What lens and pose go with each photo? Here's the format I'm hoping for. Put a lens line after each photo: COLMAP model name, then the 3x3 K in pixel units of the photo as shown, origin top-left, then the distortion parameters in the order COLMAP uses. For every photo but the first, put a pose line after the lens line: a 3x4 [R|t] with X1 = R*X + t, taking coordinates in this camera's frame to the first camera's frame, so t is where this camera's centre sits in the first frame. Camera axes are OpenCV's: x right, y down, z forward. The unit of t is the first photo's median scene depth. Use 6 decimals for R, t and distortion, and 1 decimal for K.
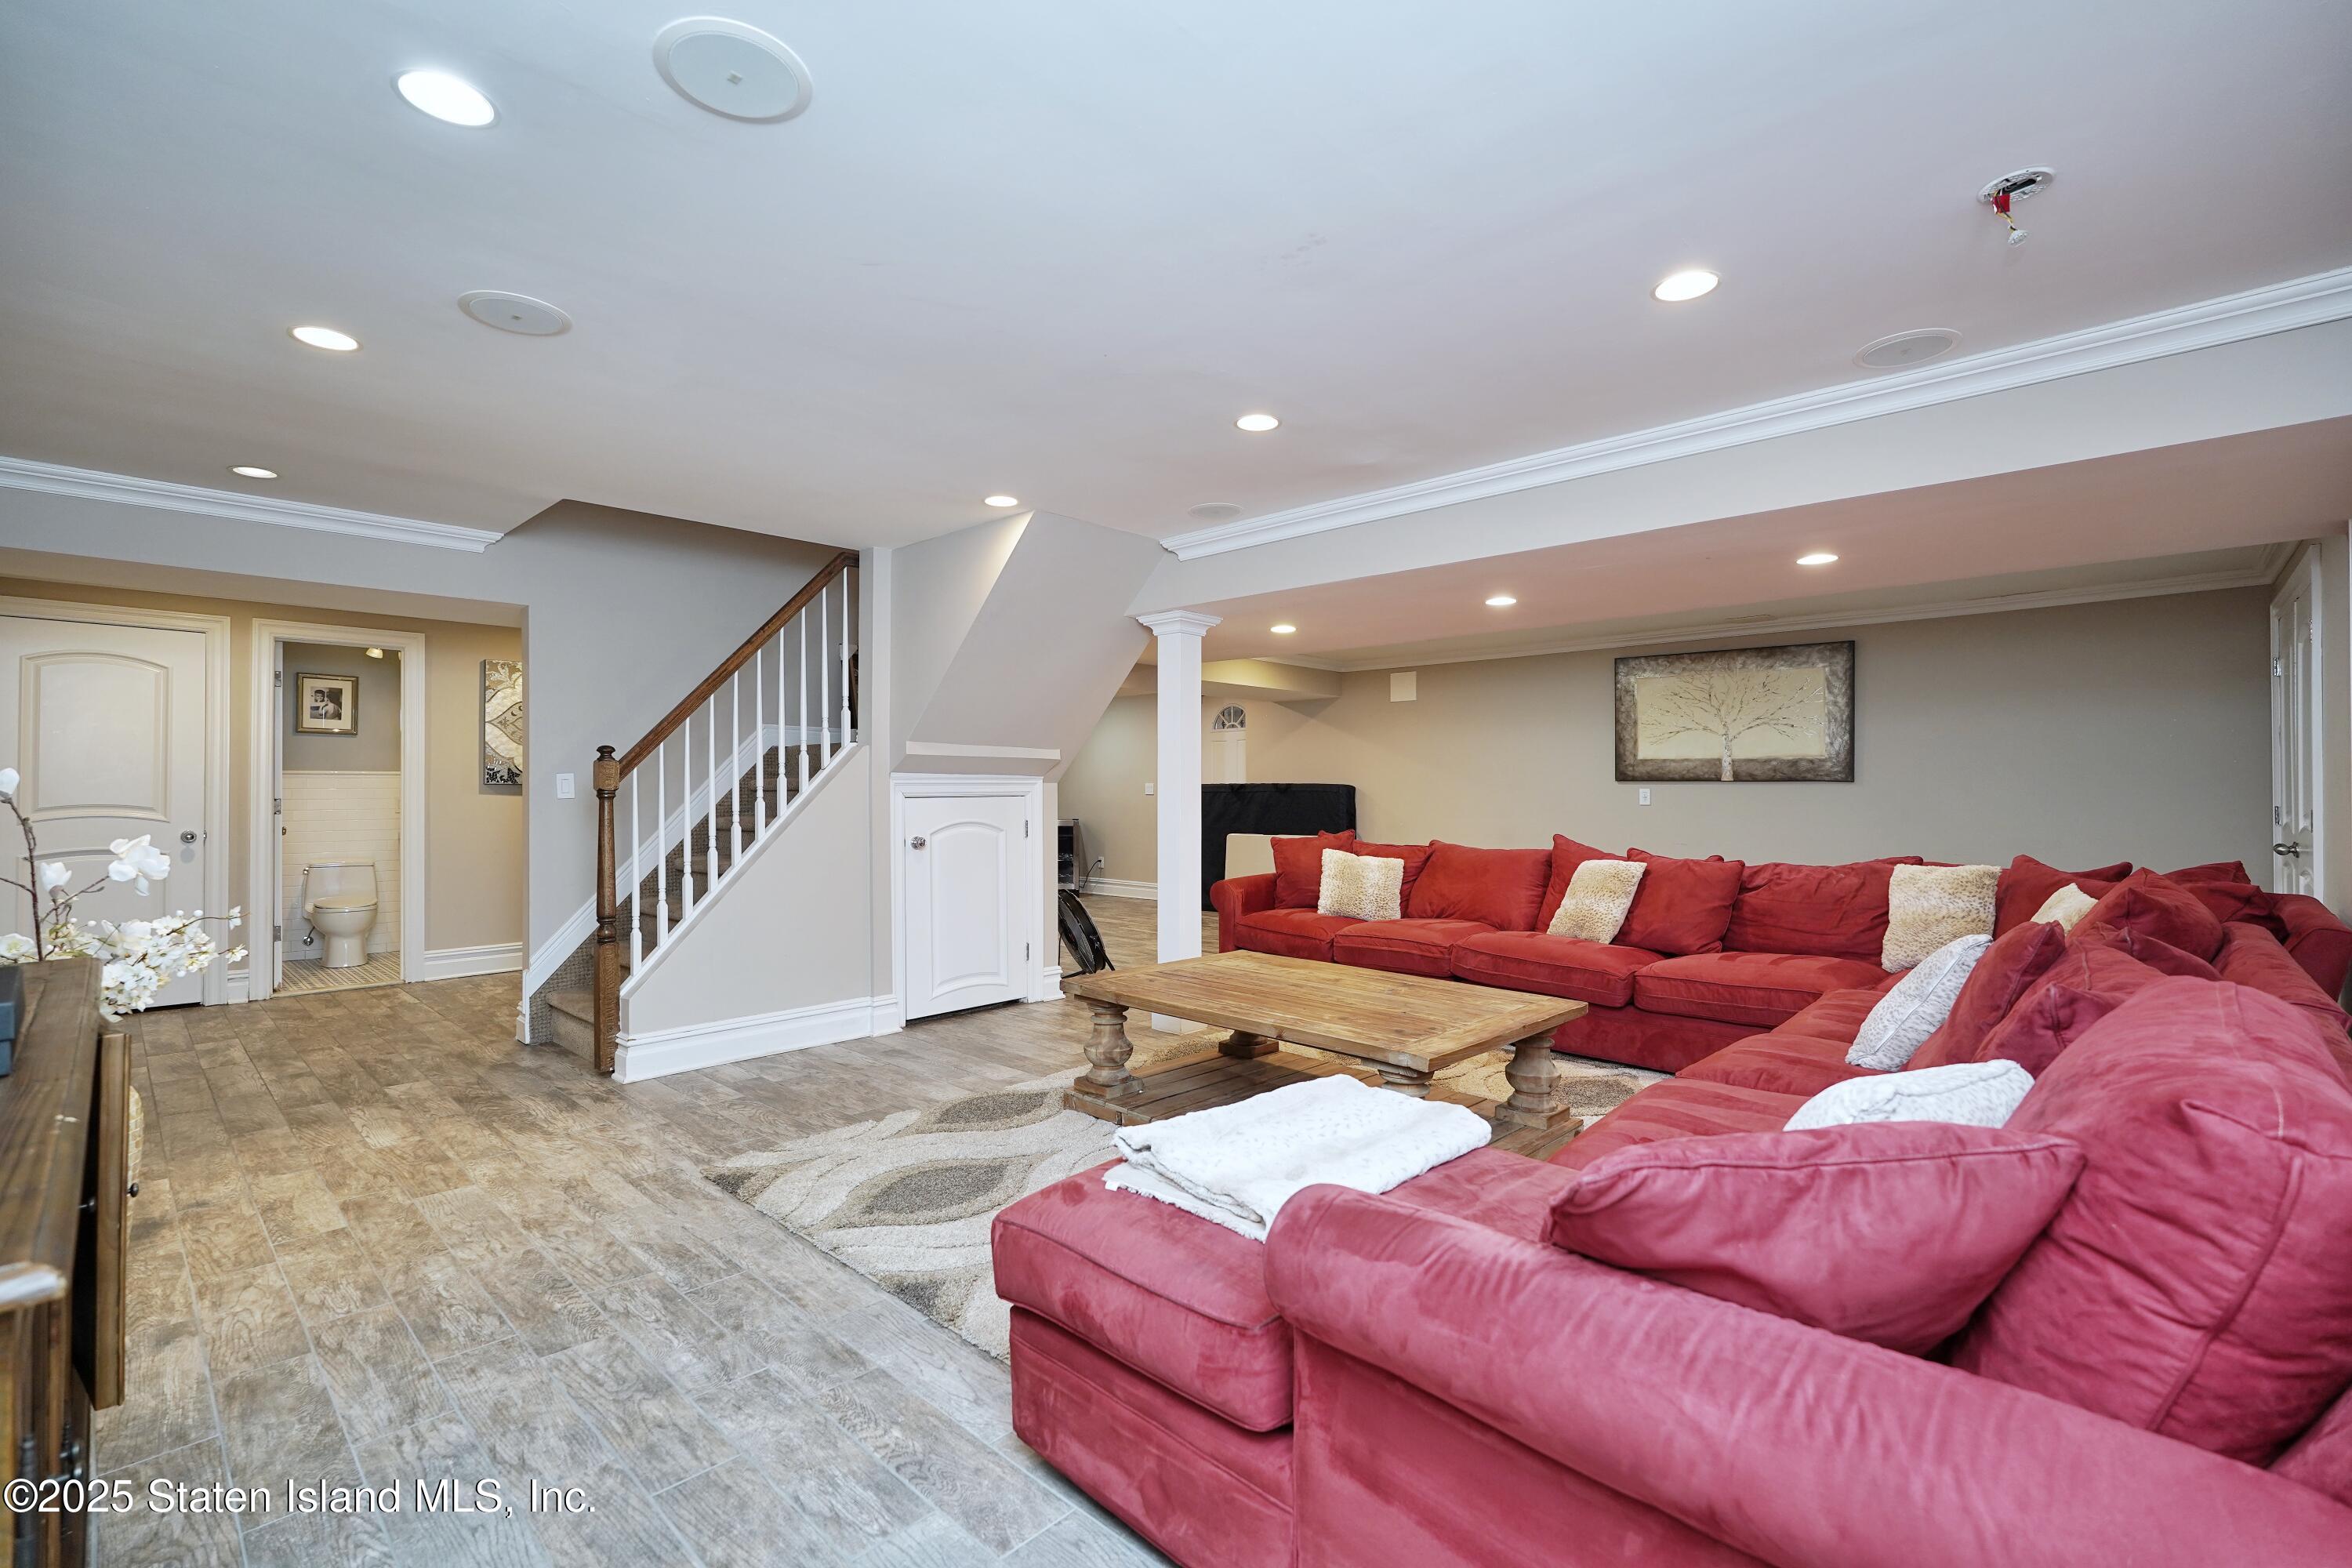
lens RADIAL K [[1036.6, 0, 1183.2], [0, 1036.6, 779.3], [0, 0, 1]] dist [-0.011399, 0.005593]
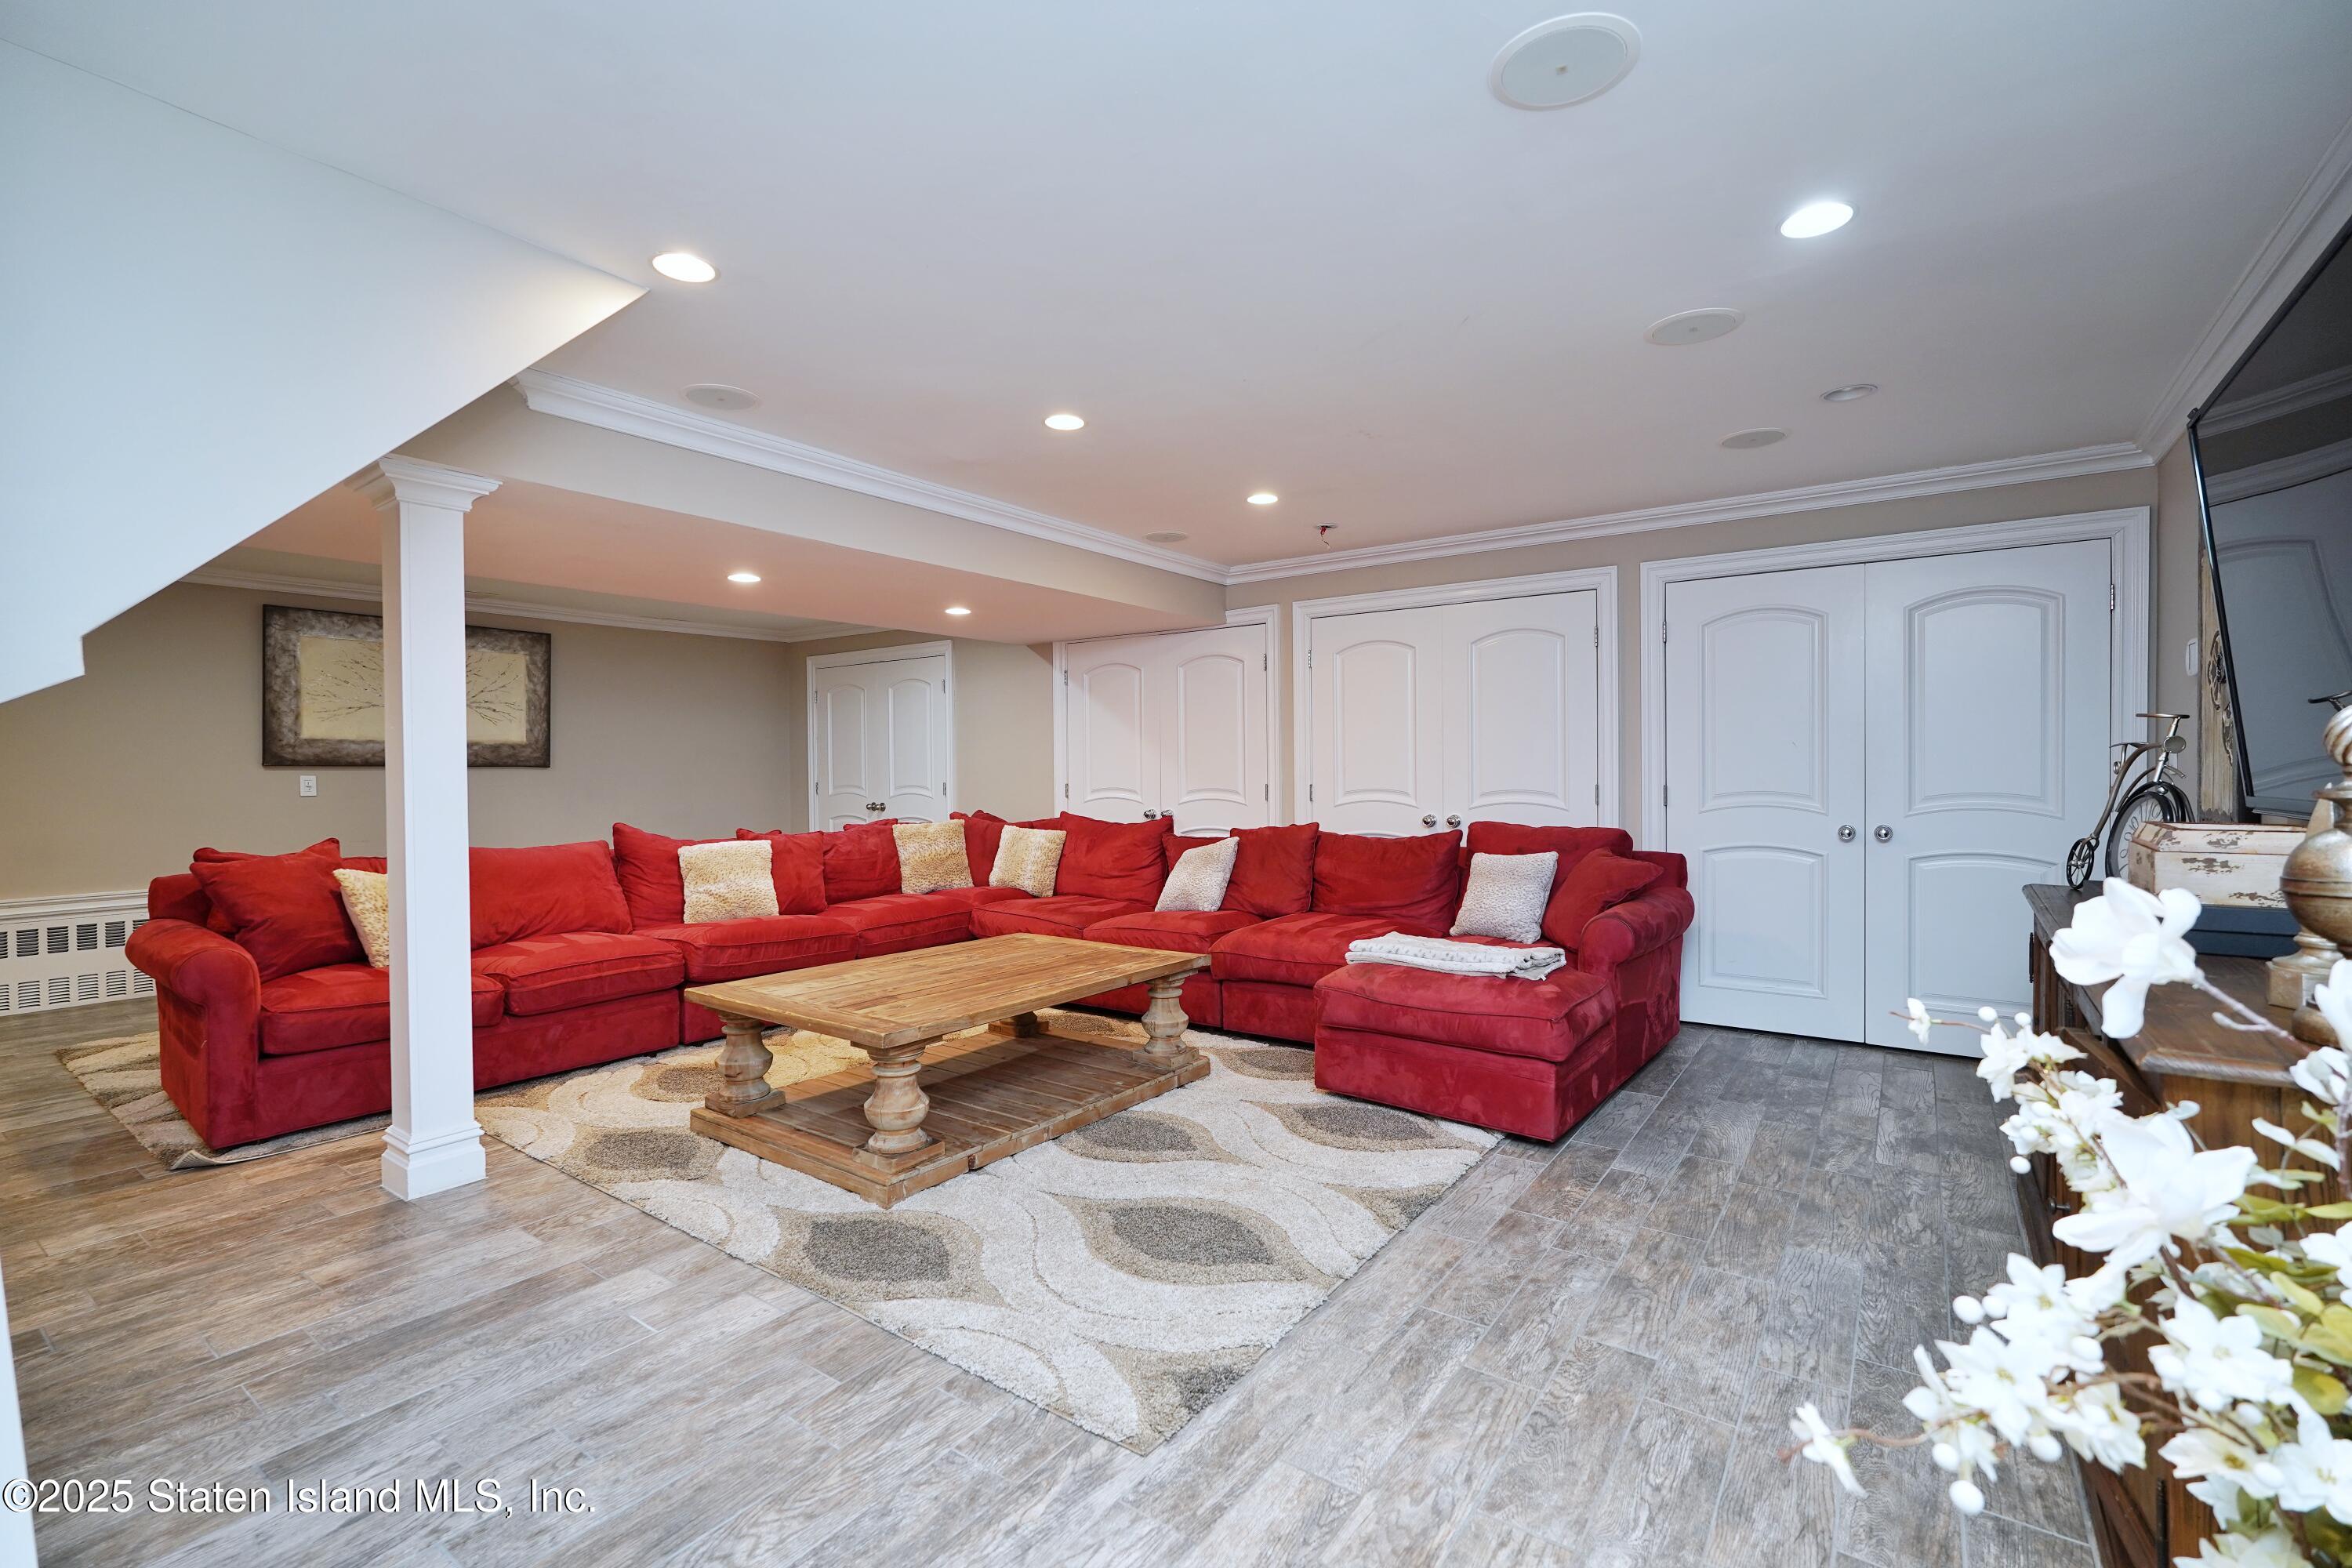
lens RADIAL K [[1036.6, 0, 1178.5], [0, 1036.6, 782.2], [0, 0, 1]] dist [-0.011399, 0.005593]
pose [[-0.136527, -0.008785, 0.990597, -0.987975], [-0.002072, 0.999961, 0.008582, 0.013387], [-0.990634, -0.000881, -0.136540, 1.030385]]
